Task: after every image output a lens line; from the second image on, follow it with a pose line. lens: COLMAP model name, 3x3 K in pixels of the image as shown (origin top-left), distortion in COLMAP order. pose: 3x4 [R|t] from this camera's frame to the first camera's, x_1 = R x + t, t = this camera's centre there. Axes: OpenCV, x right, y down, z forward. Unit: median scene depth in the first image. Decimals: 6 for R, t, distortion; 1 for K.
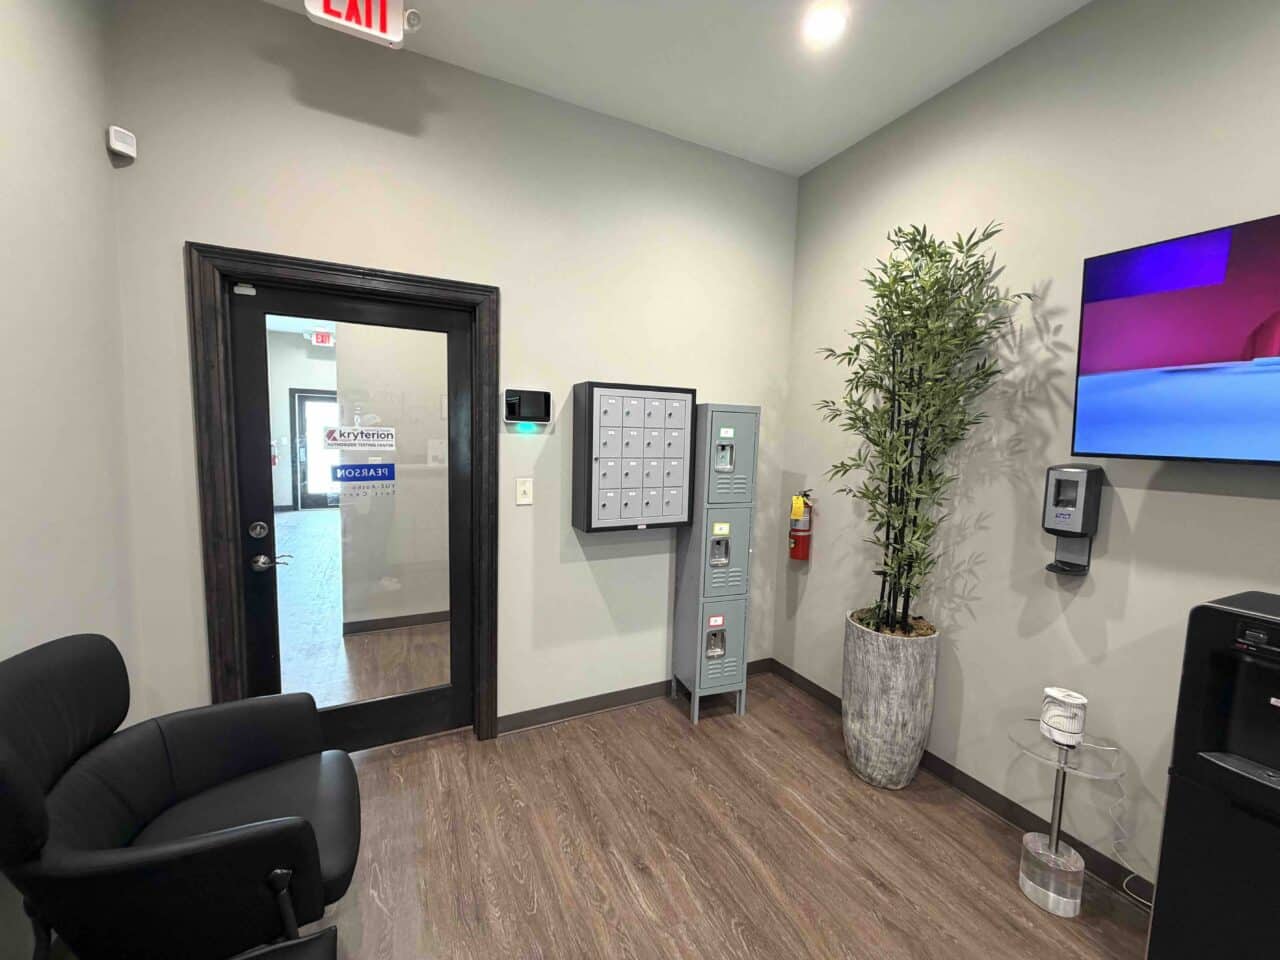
lens RADIAL K [[510.1, 0, 640.0], [0, 510.1, 480.0], [0, 0, 1]] dist [-0.008706, 0.000054]
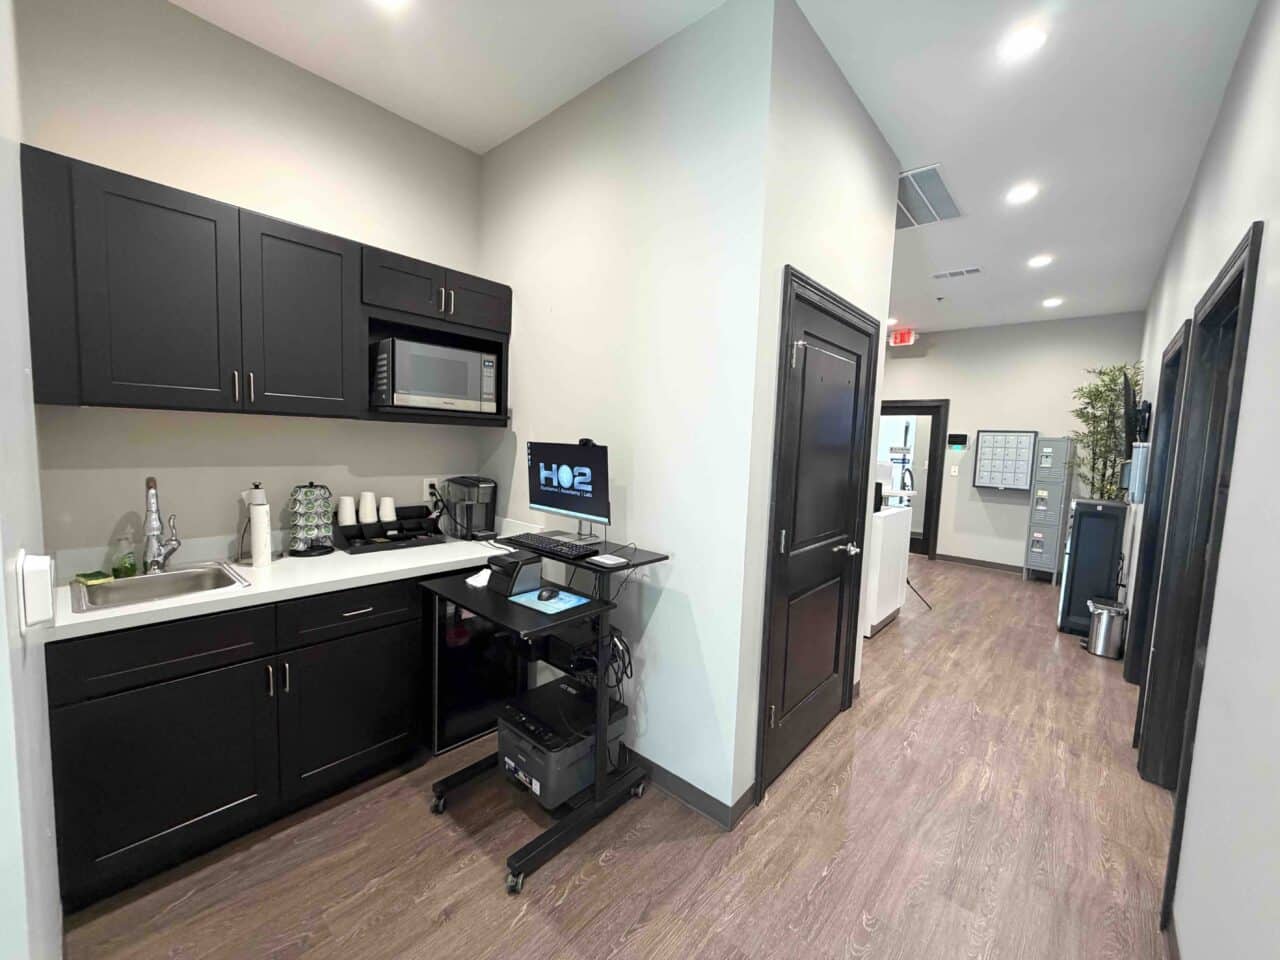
lens RADIAL K [[510.1, 0, 640.0], [0, 510.1, 480.0], [0, 0, 1]] dist [-0.008706, 0.000054]
pose [[0.380400, 0.058131, -0.922993, 1.568041], [-0.118163, 0.992898, 0.013835, 0.220759], [0.917242, 0.103801, 0.384568, -1.506088]]
